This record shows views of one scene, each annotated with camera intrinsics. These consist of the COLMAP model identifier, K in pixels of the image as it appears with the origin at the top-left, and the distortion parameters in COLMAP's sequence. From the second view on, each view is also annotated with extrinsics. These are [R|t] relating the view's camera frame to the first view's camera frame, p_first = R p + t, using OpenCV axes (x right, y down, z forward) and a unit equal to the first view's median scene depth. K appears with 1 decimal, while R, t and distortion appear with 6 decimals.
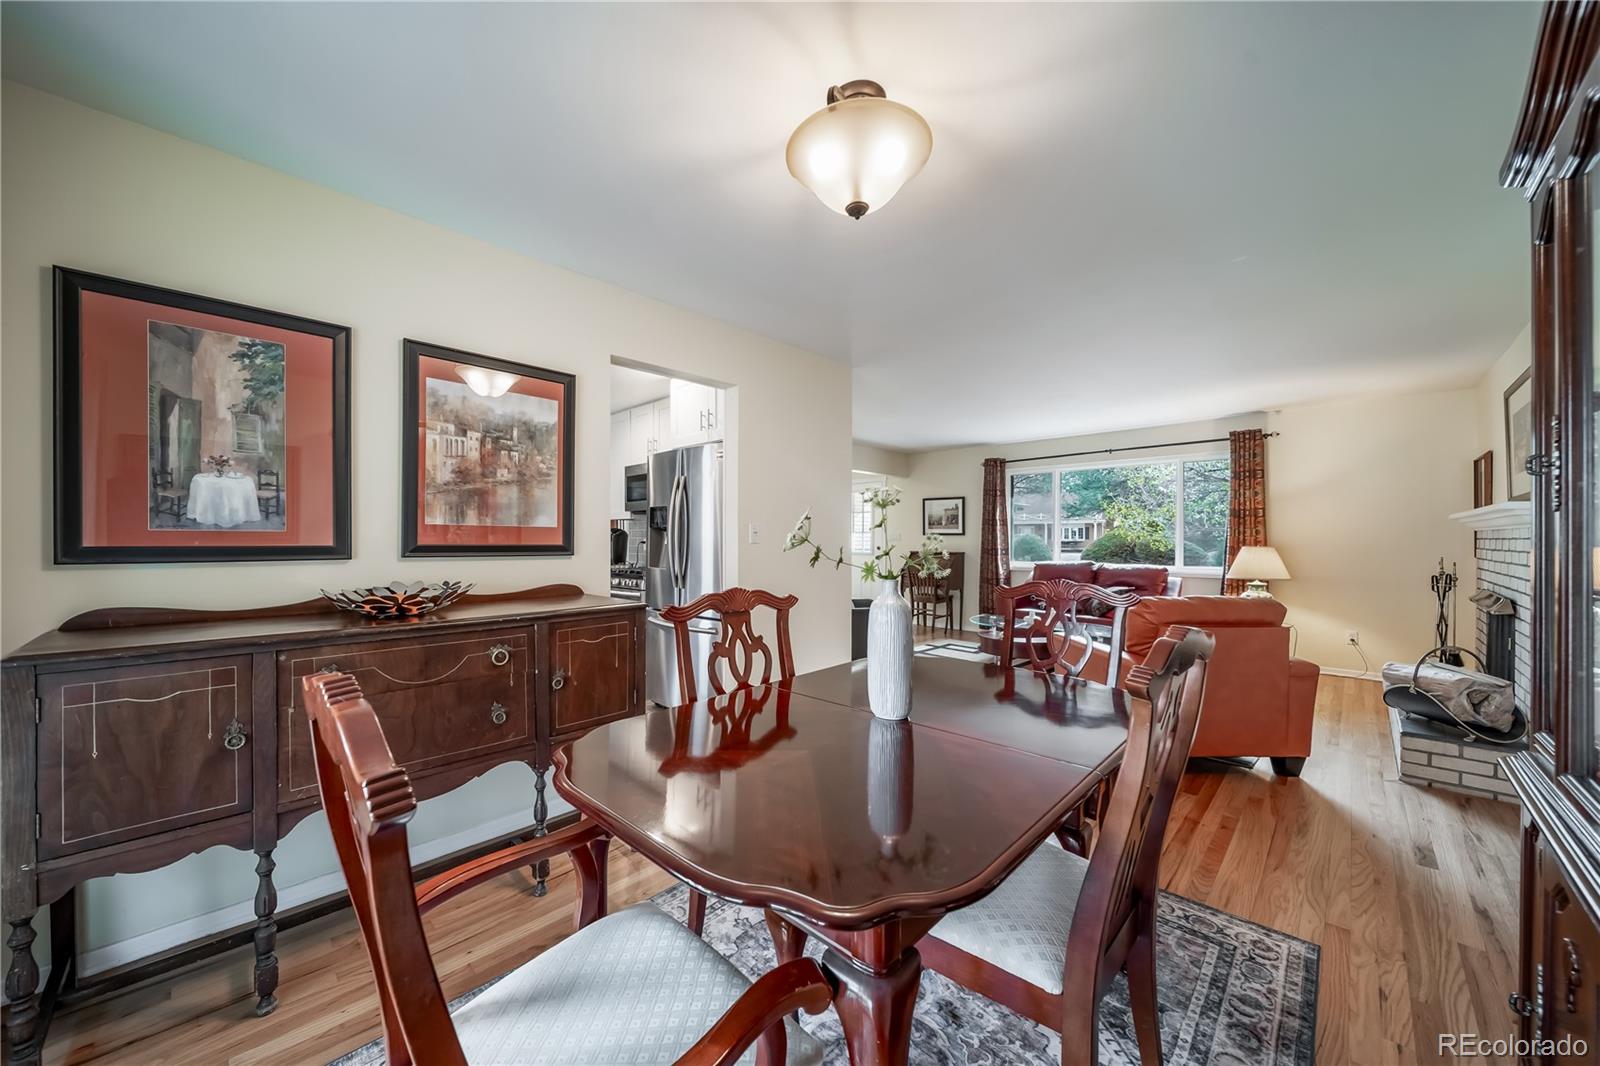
lens RADIAL K [[573.4, 0, 782.6], [0, 573.4, 537.8], [0, 0, 1]] dist [0.000534, 0.000064]
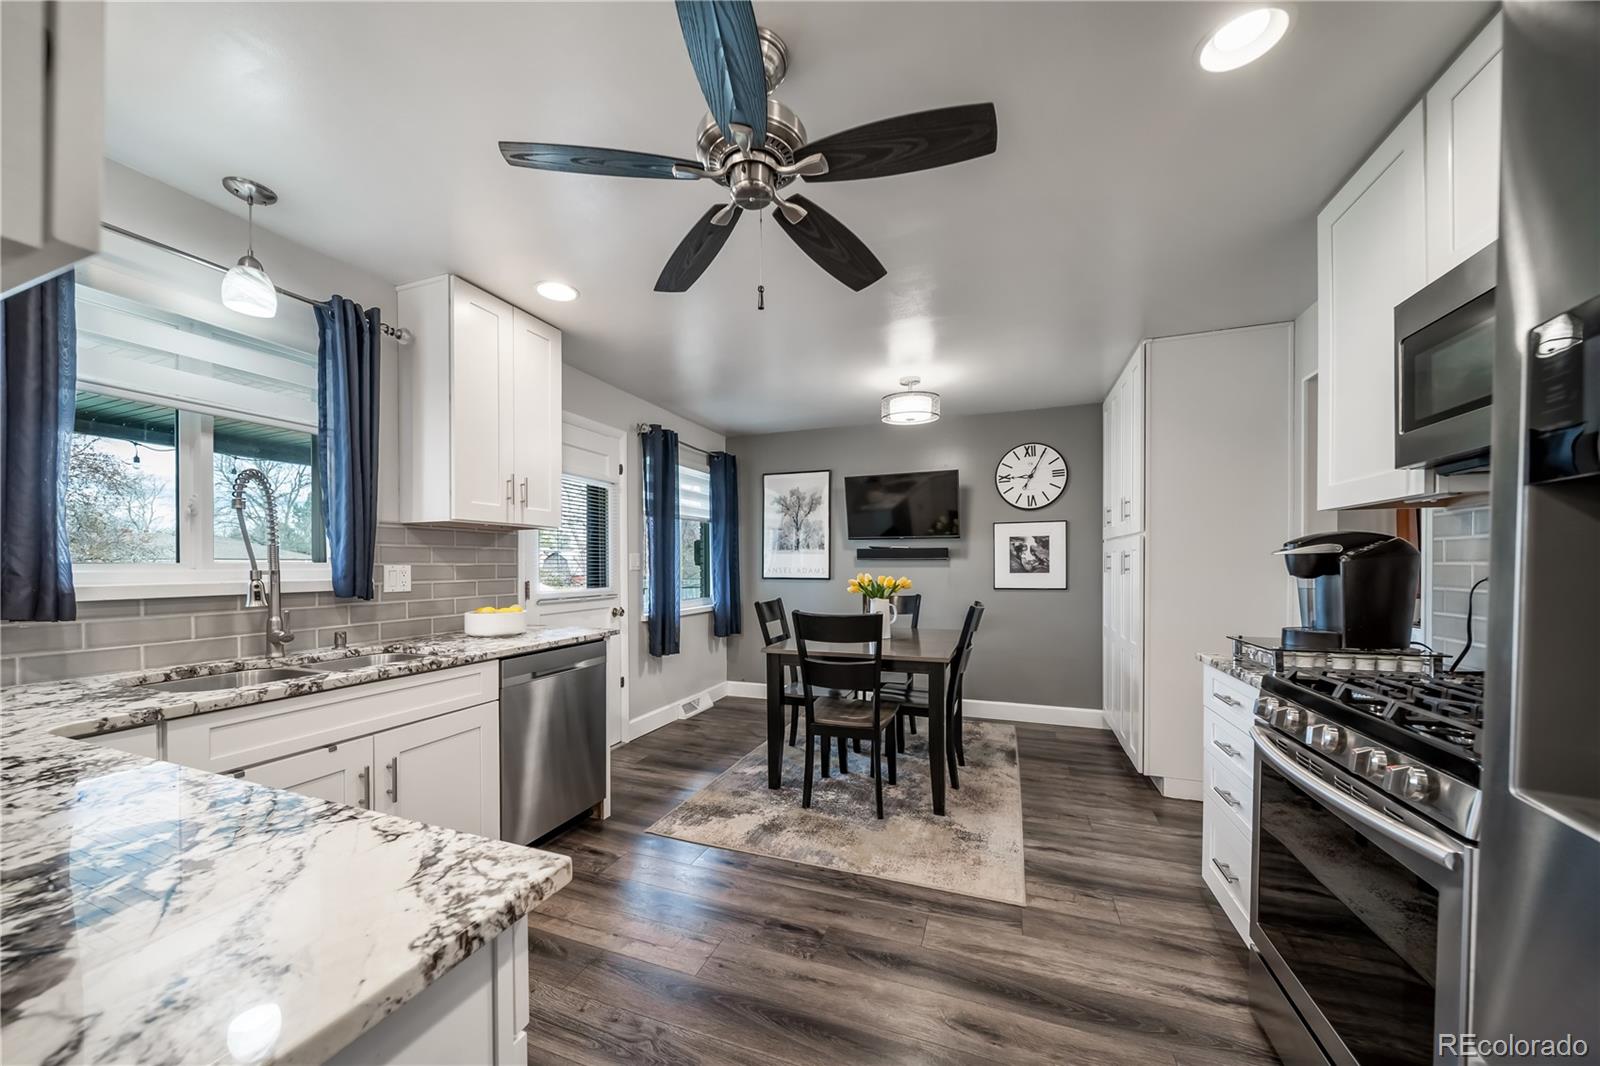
lens RADIAL K [[567.4, 0, 786.4], [0, 567.4, 560.0], [0, 0, 1]] dist [-0.001801, -0.000442]
pose [[0.411214, -0.009678, -0.911487, -0.138251], [0.004313, 0.999953, -0.008671, -0.000862], [0.911529, -0.000366, 0.411237, 0.579731]]
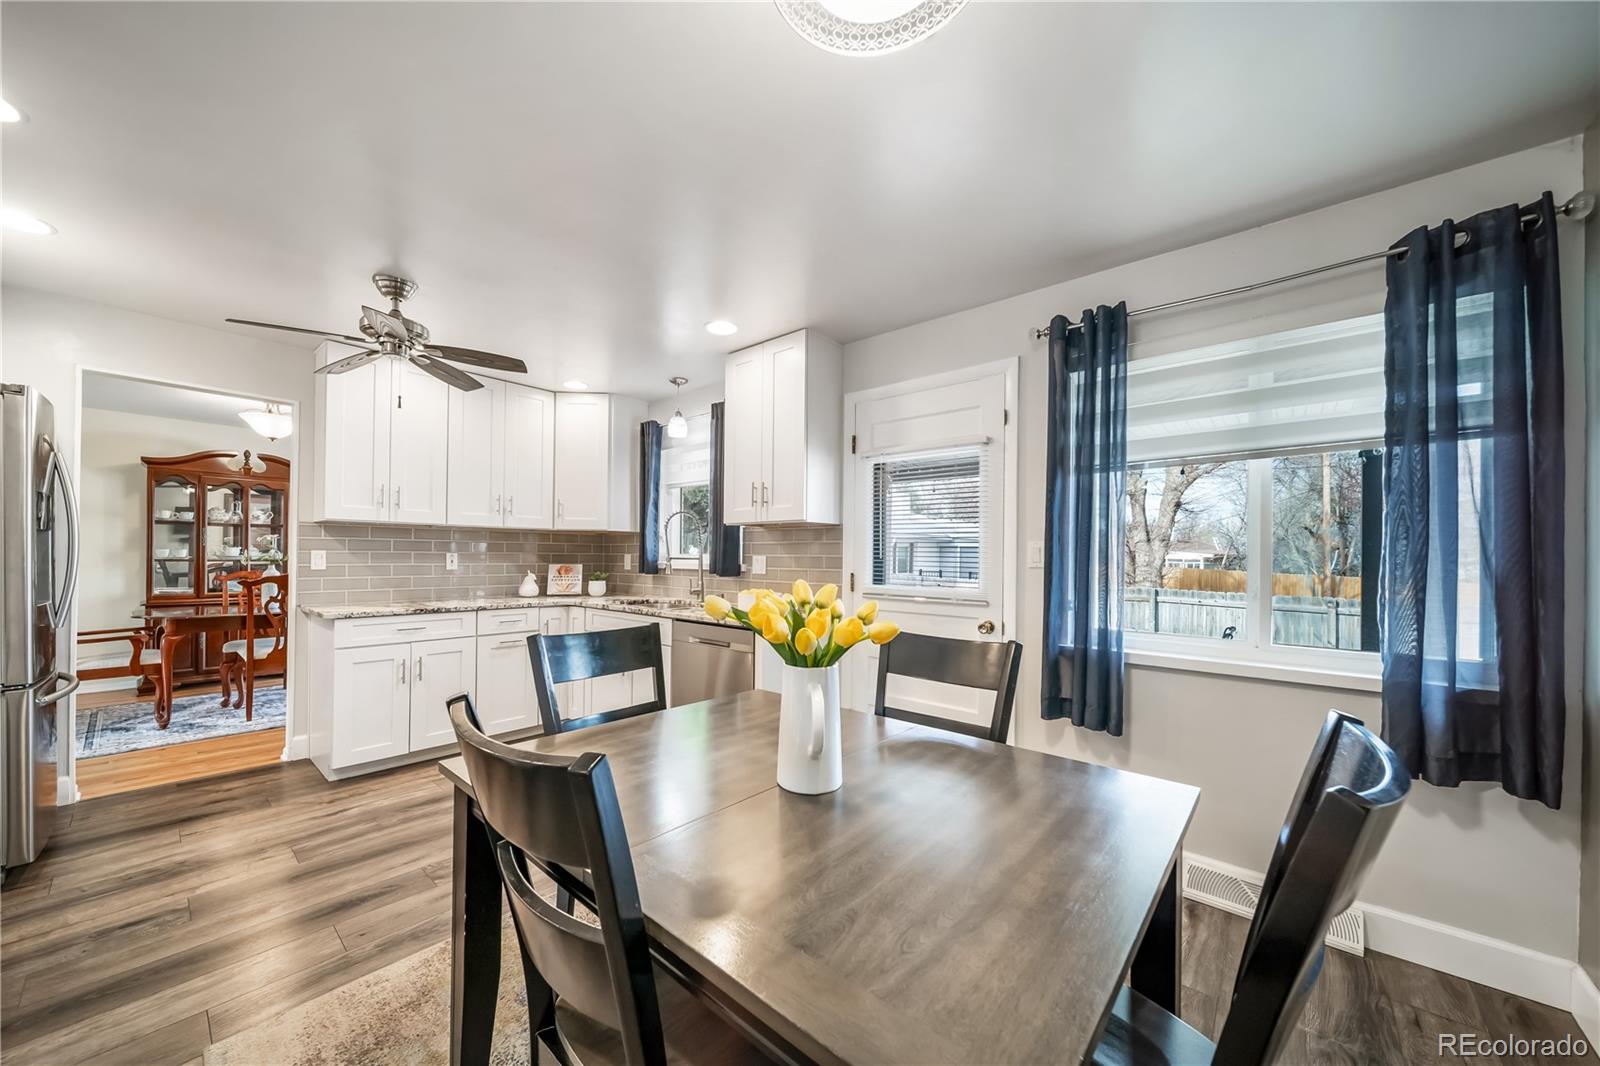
lens RADIAL K [[570.4, 0, 781.3], [0, 570.4, 553.9], [0, 0, 1]] dist [-0.001327, -0.000163]
pose [[-0.997951, -0.012632, -0.062719, -0.672852], [-0.012176, 0.999897, -0.007655, 0.000442], [0.062809, -0.006876, -0.998002, 1.169030]]
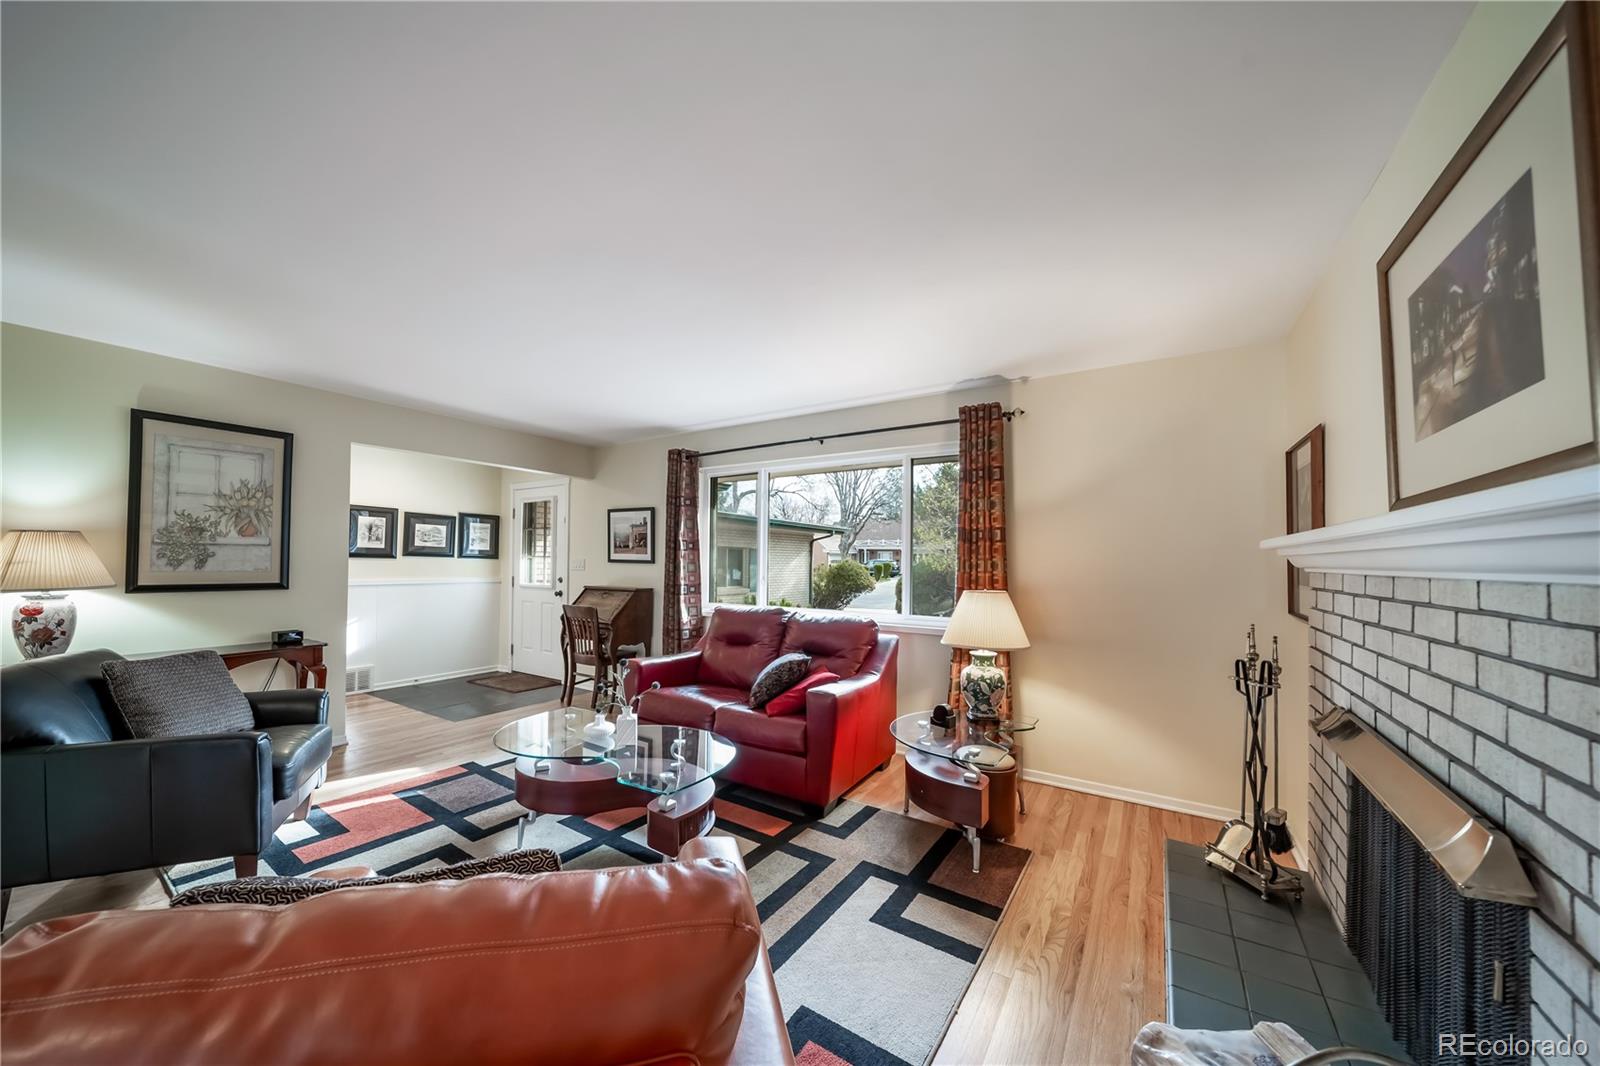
lens RADIAL K [[559.8, 0, 781.3], [0, 559.8, 553.8], [0, 0, 1]] dist [-0.002248, -0.000400]
pose [[0.979430, 0.013057, 0.201361, 0.468946], [-0.010797, 0.999866, -0.012319, -0.013022], [-0.201495, 0.009891, 0.979440, 0.438570]]
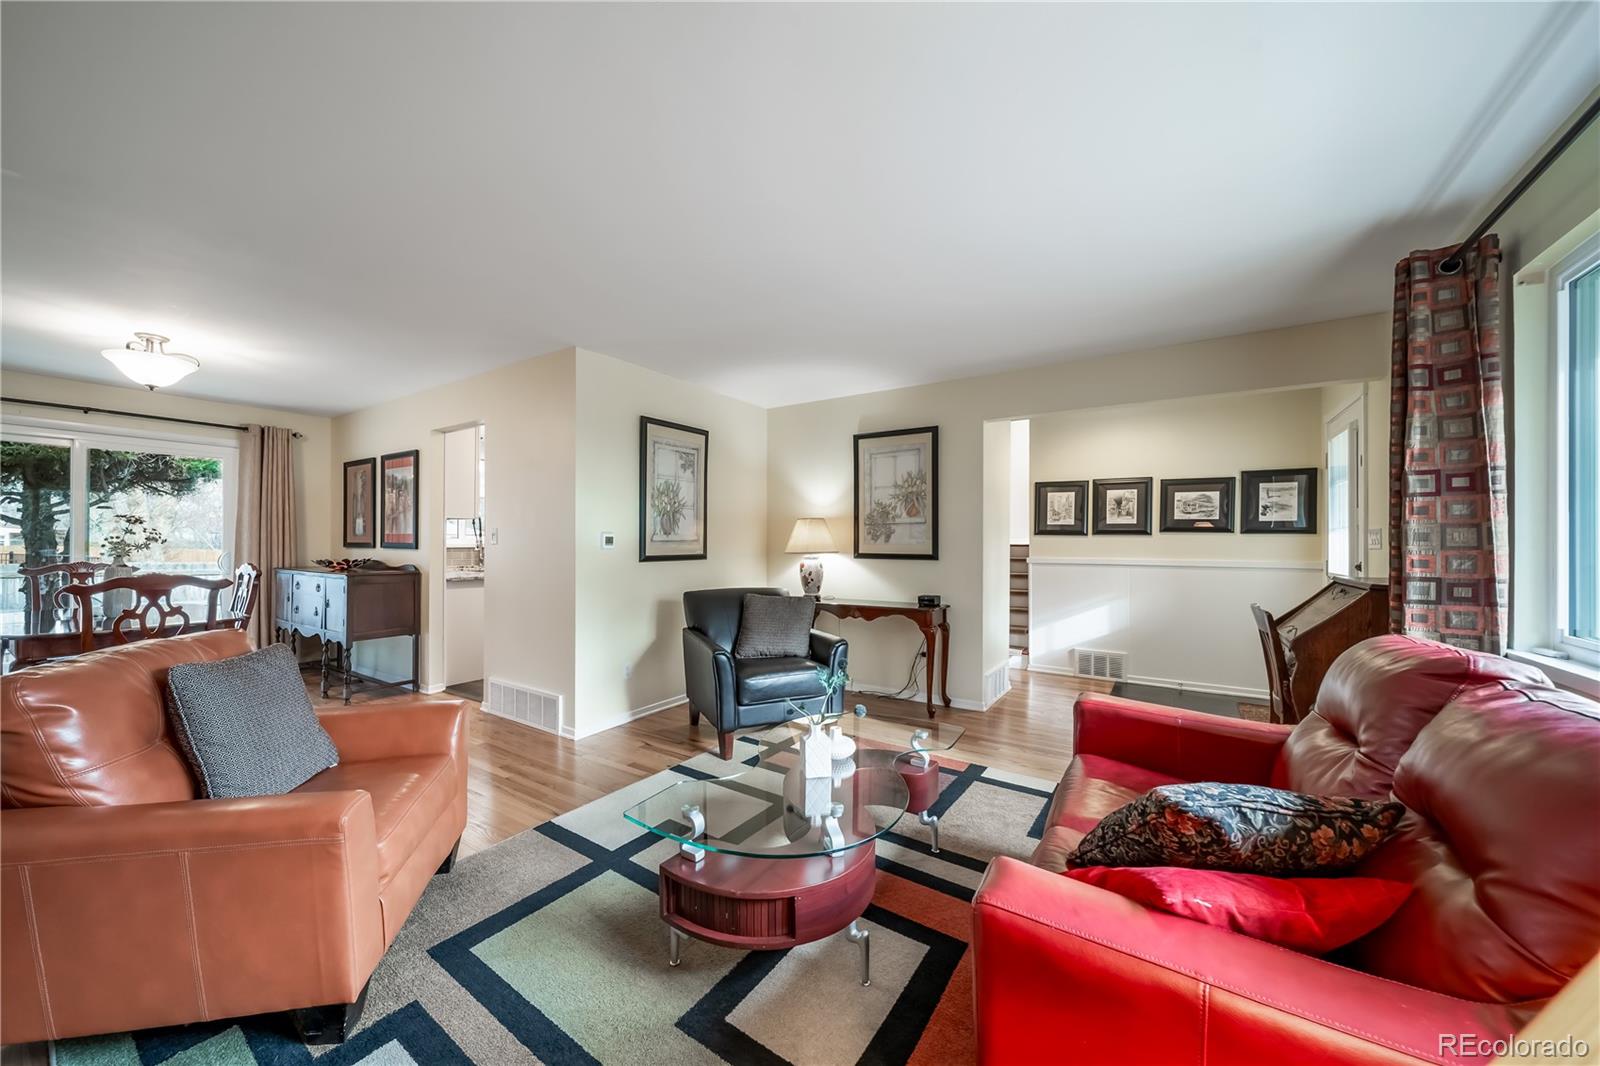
lens RADIAL K [[582.6, 0, 768.9], [0, 582.6, 539.8], [0, 0, 1]] dist [-0.000394, -0.000005]
pose [[0.183558, -0.003283, -0.983003, 0.781477], [-0.001580, 0.999992, -0.003635, 0.002730], [0.983008, 0.002220, 0.183552, 0.836440]]
